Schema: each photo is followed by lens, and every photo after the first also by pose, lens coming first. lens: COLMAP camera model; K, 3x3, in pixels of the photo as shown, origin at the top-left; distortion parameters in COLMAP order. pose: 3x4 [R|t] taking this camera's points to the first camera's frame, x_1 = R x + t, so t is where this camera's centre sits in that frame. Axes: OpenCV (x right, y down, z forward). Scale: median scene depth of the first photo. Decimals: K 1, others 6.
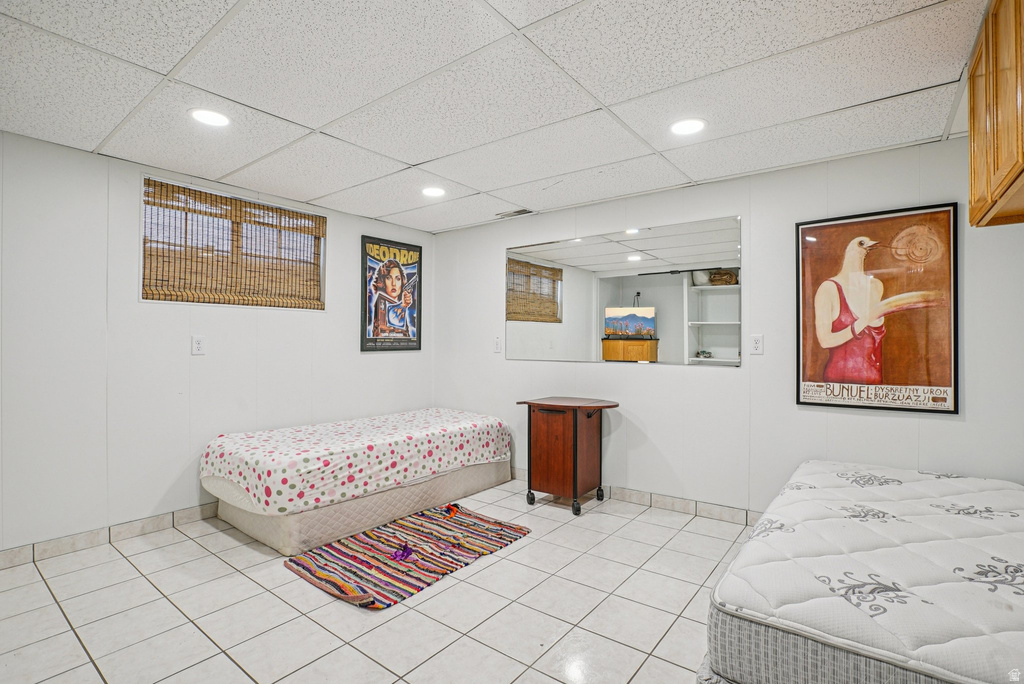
lens RADIAL K [[482.2, 0, 516.3], [0, 482.2, 341.6], [0, 0, 1]] dist [-0.024218, 0.001458]
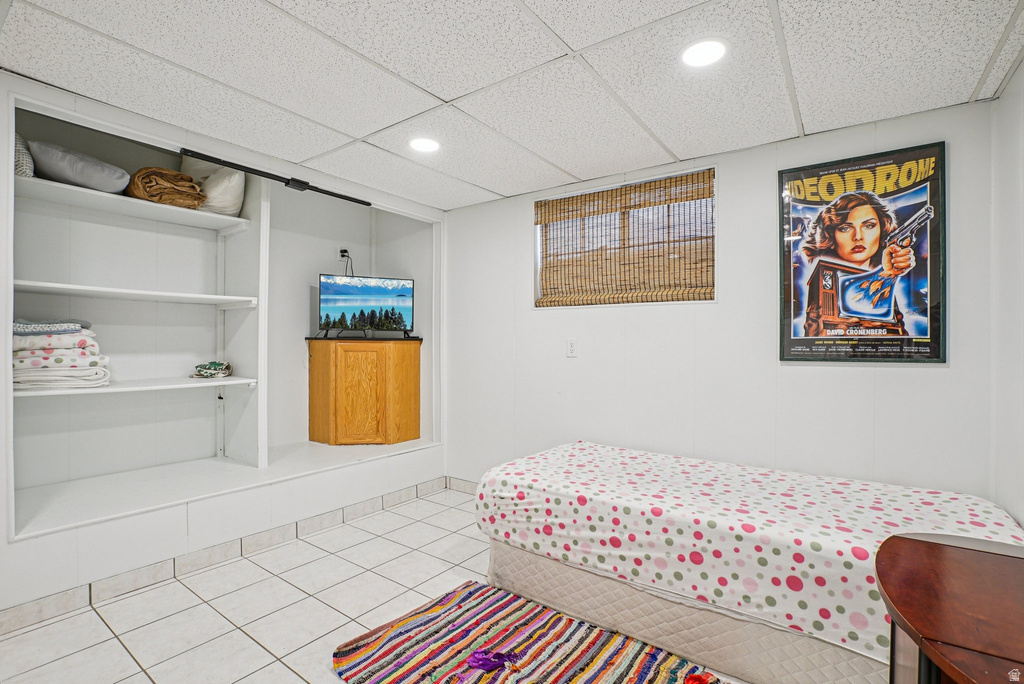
lens RADIAL K [[482.2, 0, 516.0], [0, 482.2, 341.5], [0, 0, 1]] dist [-0.024218, 0.001458]
pose [[0.043553, -0.001654, -0.999050, 0.304344], [-0.000718, 0.999998, -0.001687, -0.002891], [0.999051, 0.000791, 0.043552, 0.708924]]
